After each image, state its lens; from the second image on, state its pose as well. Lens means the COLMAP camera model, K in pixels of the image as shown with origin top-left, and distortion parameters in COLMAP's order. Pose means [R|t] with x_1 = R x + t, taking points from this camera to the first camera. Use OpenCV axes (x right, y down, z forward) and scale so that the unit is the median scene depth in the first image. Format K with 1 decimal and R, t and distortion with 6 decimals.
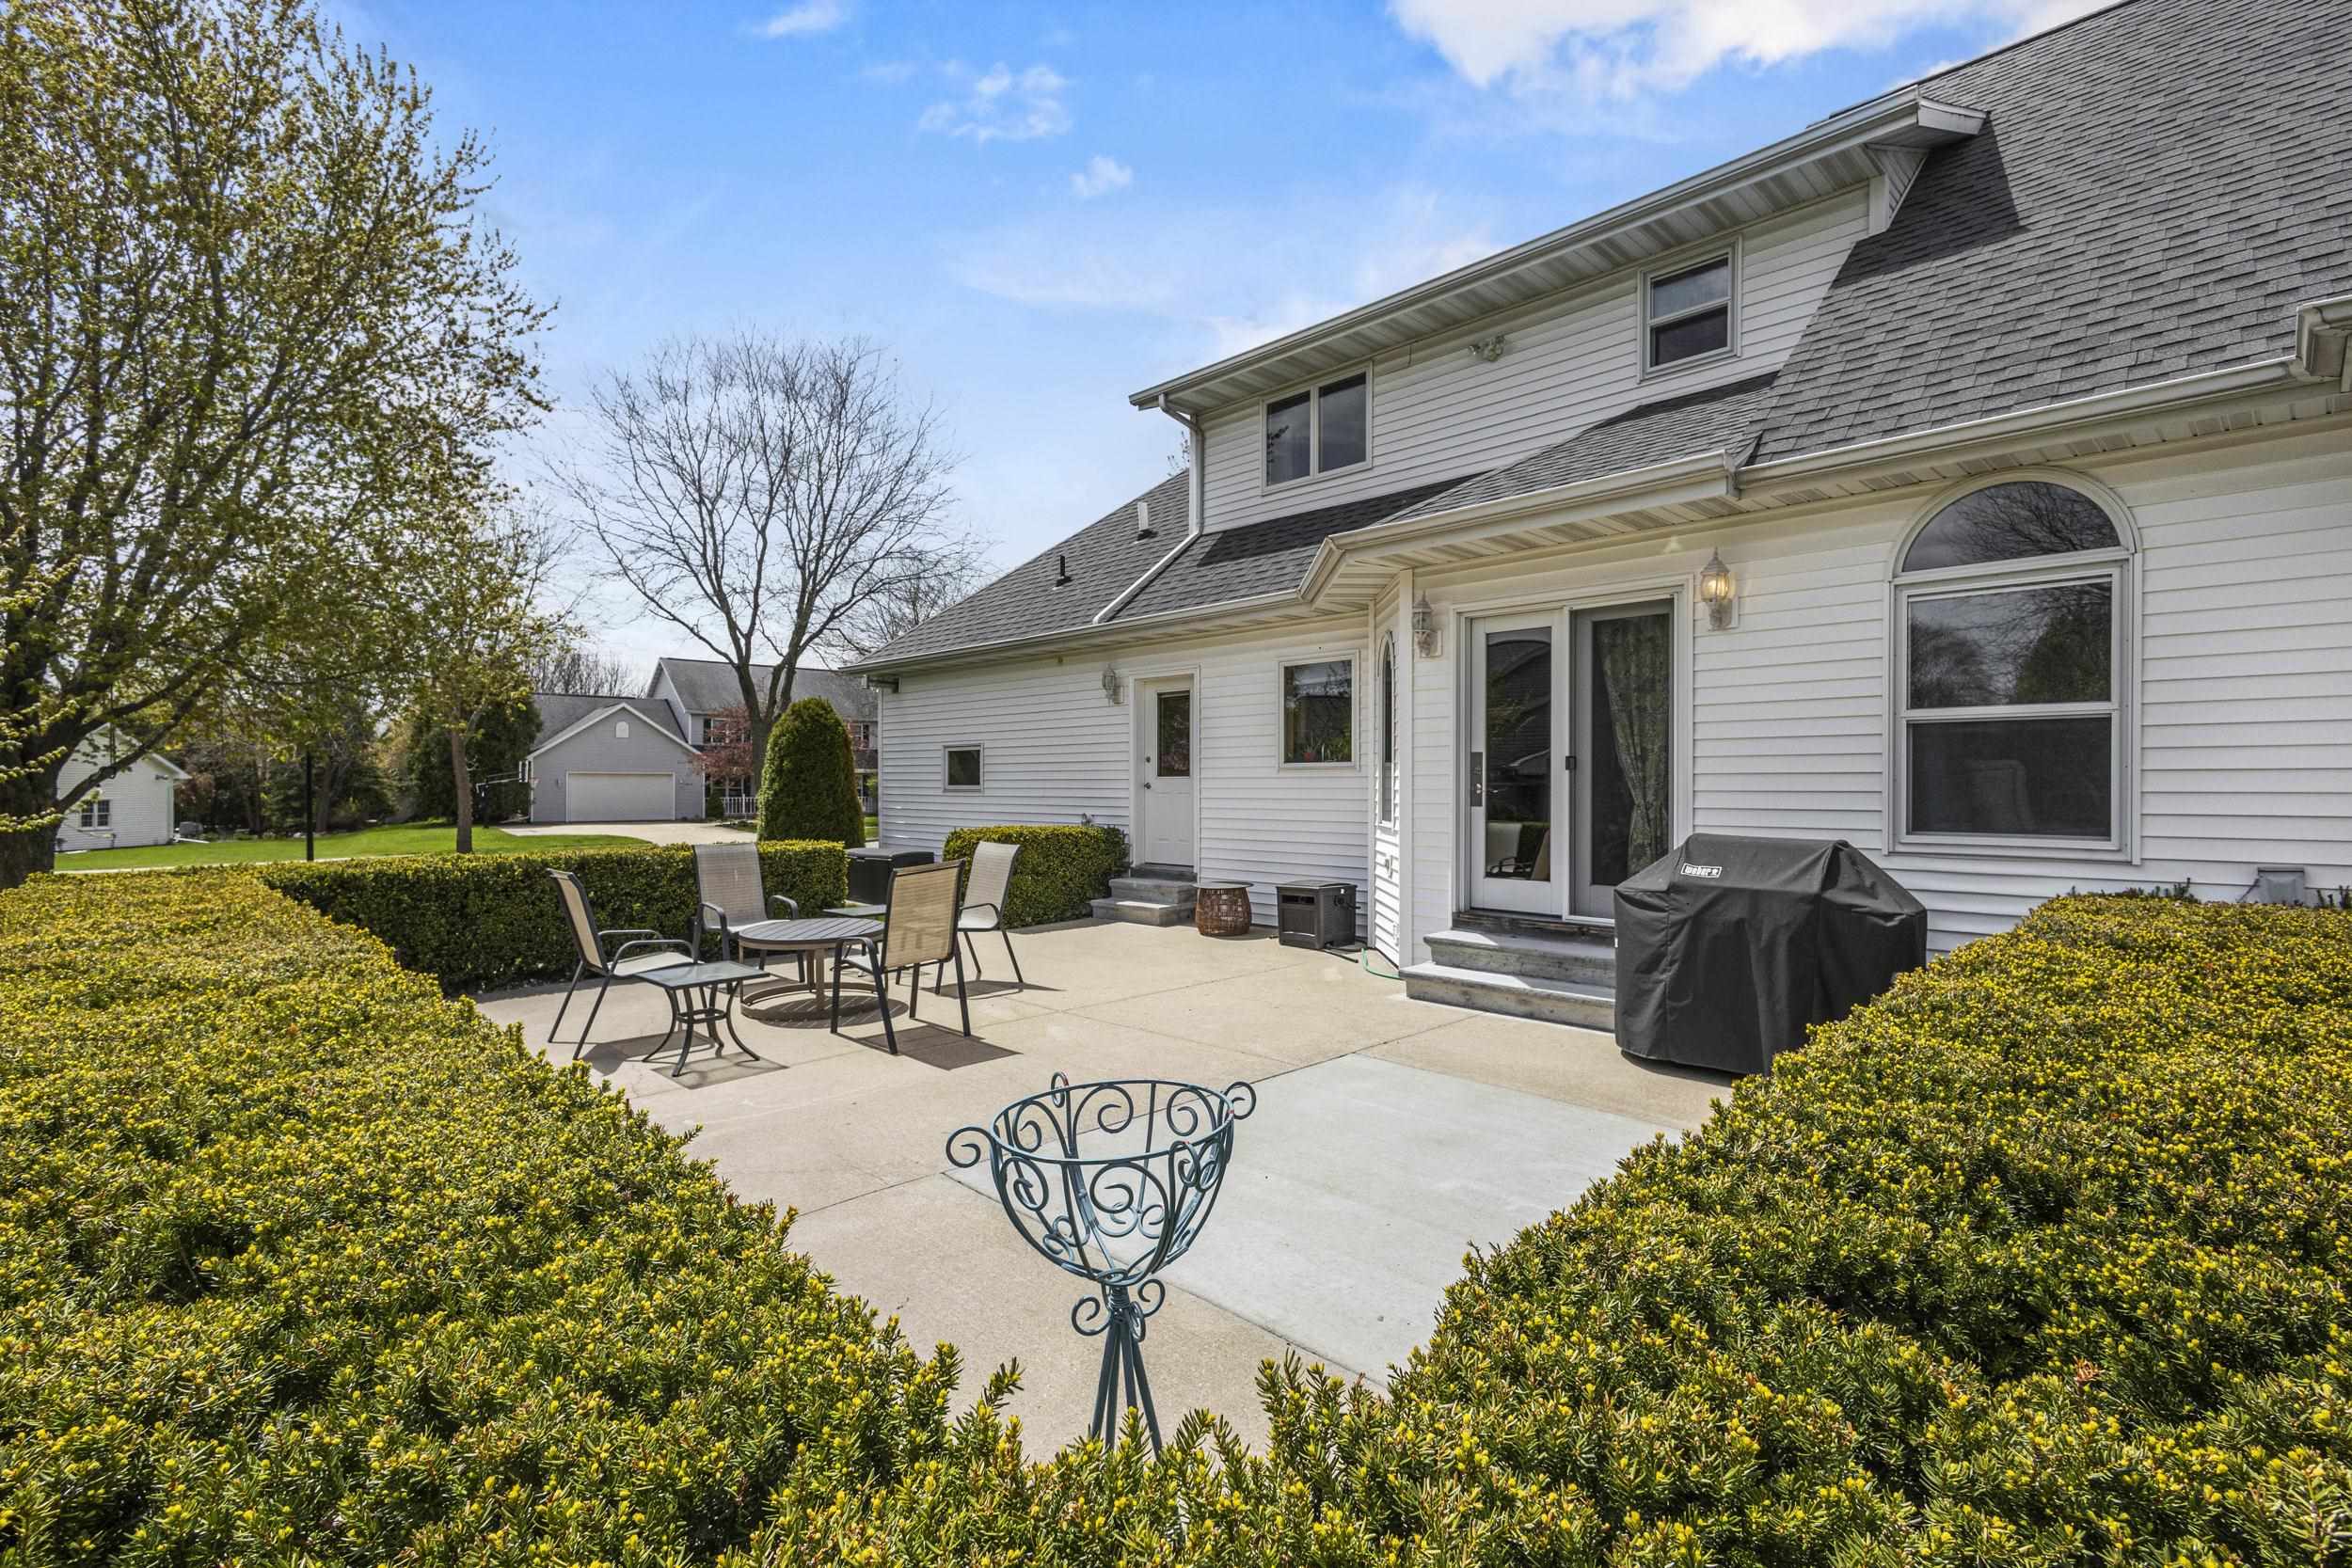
lens RADIAL K [[1073.7, 0, 1165.0], [0, 1073.7, 783.6], [0, 0, 1]] dist [0.014378, -0.005075]
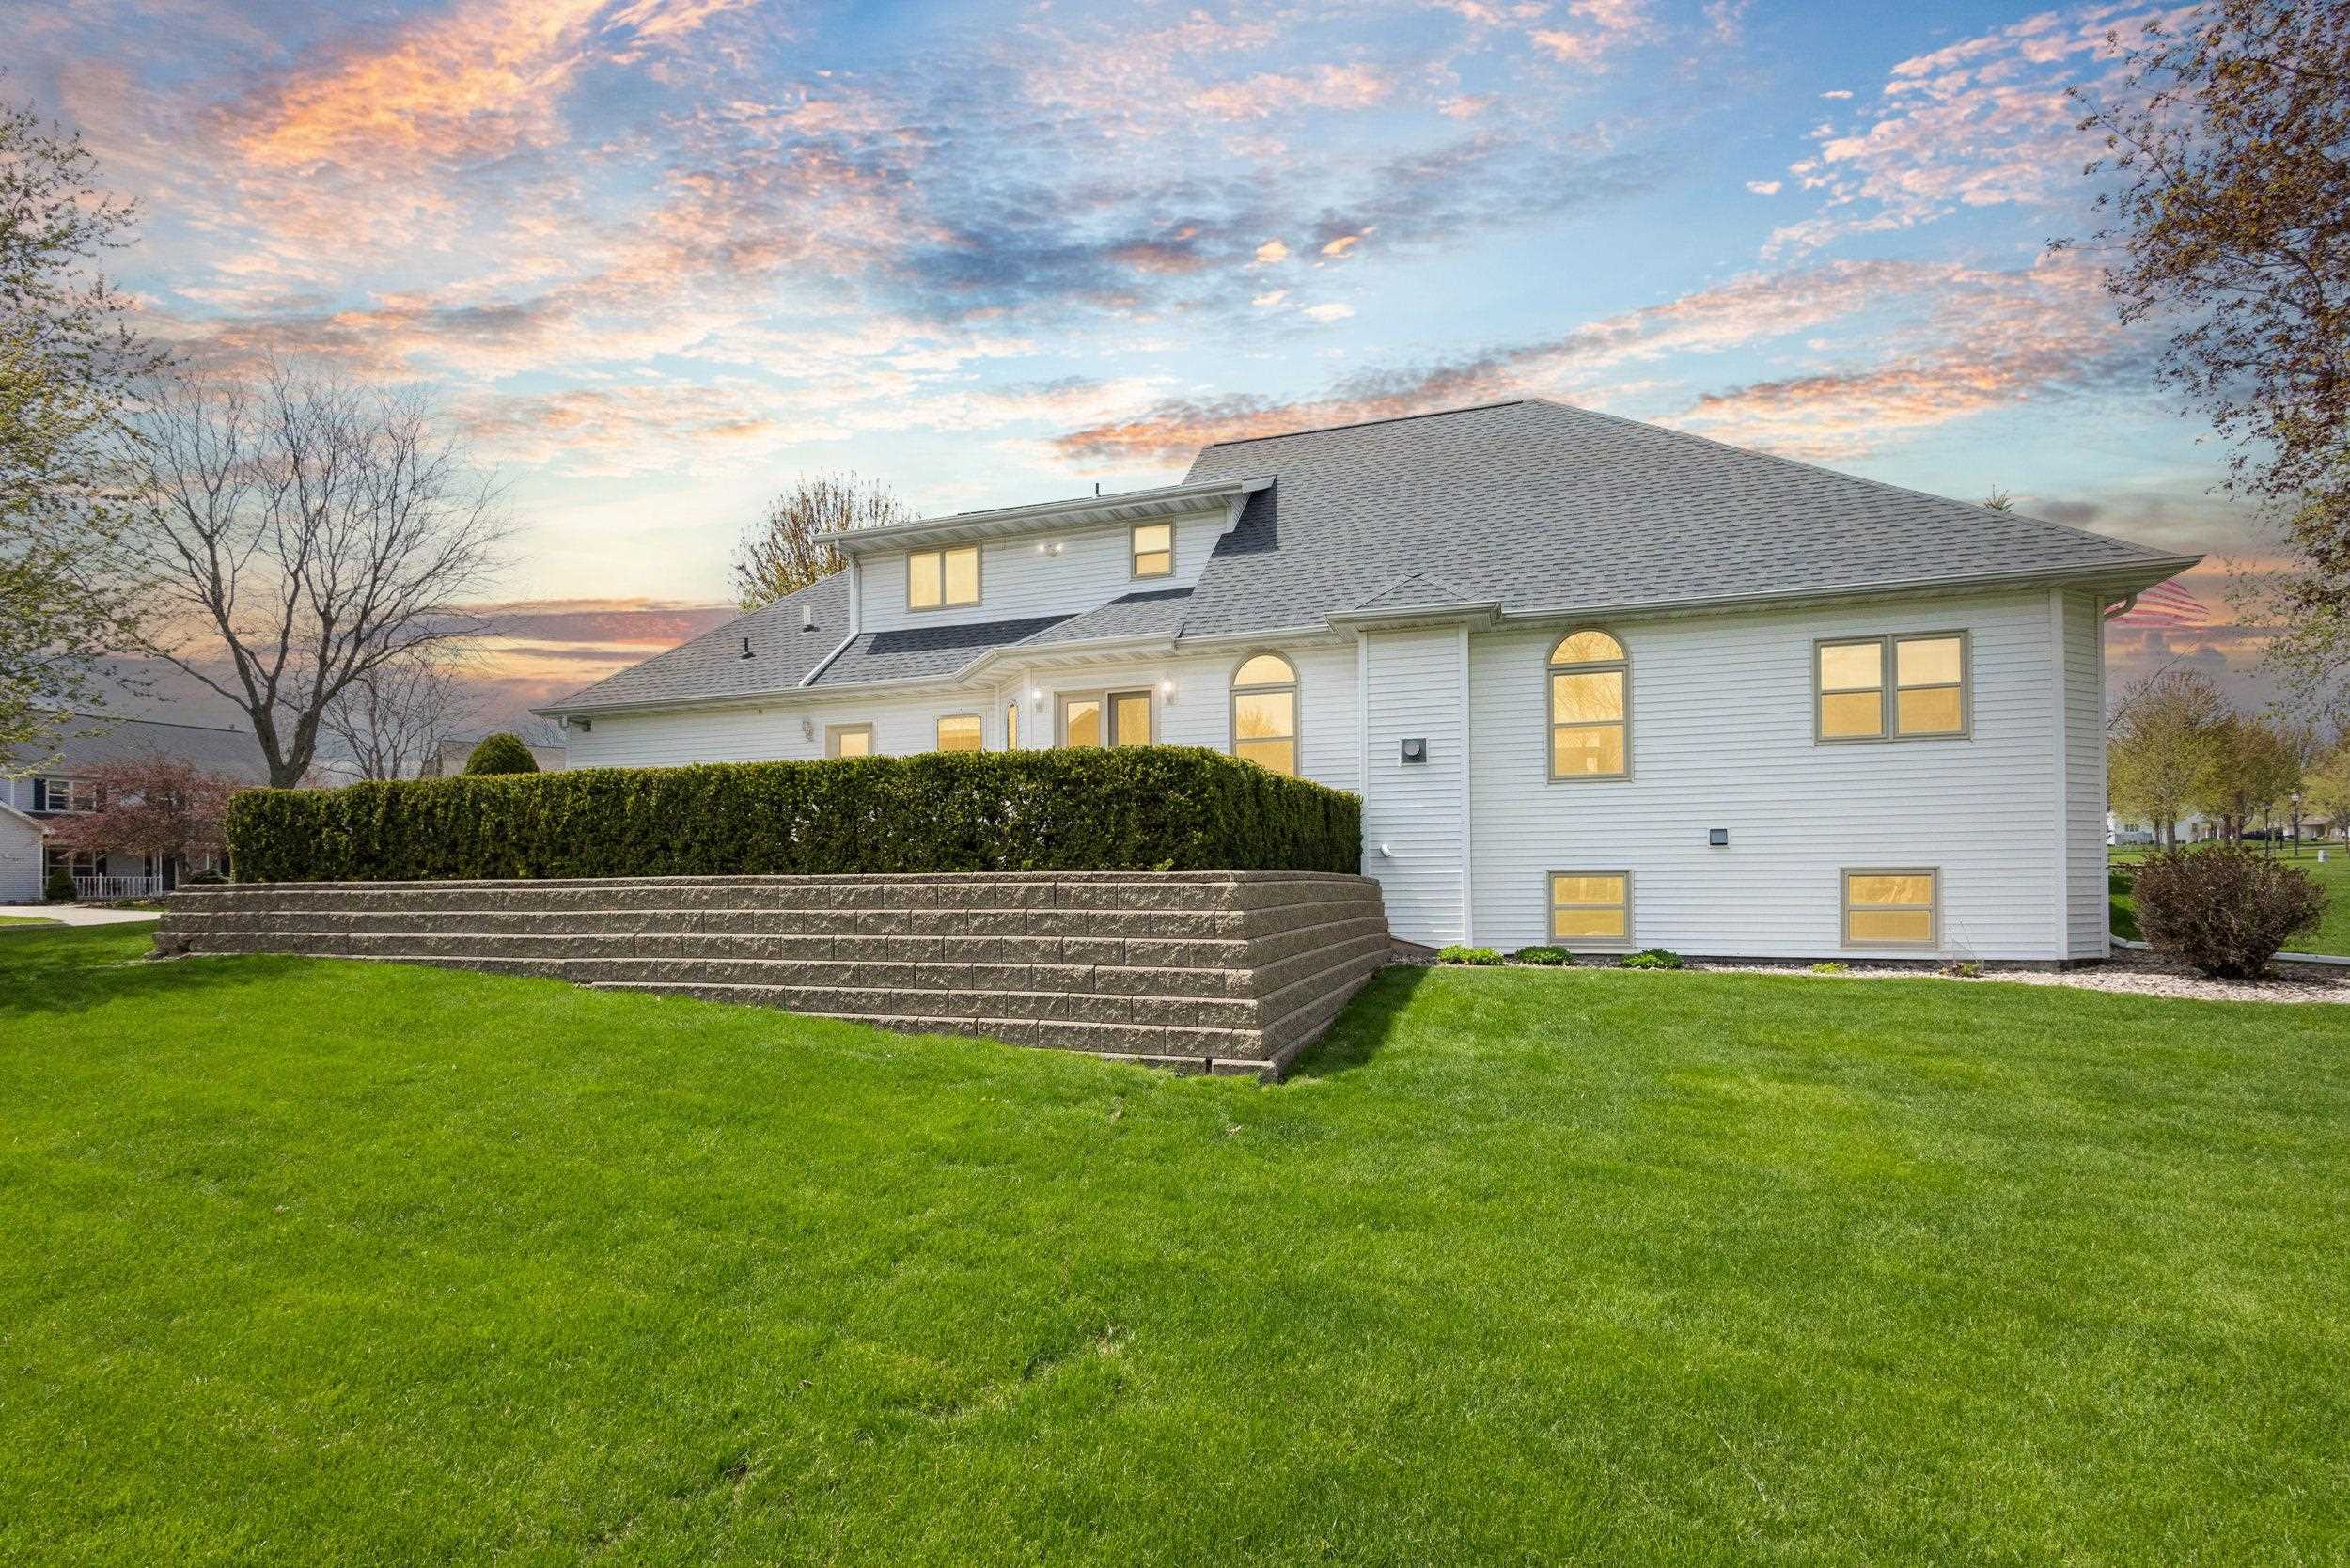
lens RADIAL K [[1072.9, 0, 1164.0], [0, 1072.9, 783.6], [0, 0, 1]] dist [0.014378, -0.005075]
pose [[0.888364, 0.027868, 0.458293, -0.426409], [0.012223, 0.996367, -0.084280, 0.171034], [-0.458977, 0.080473, 0.884796, -0.794918]]
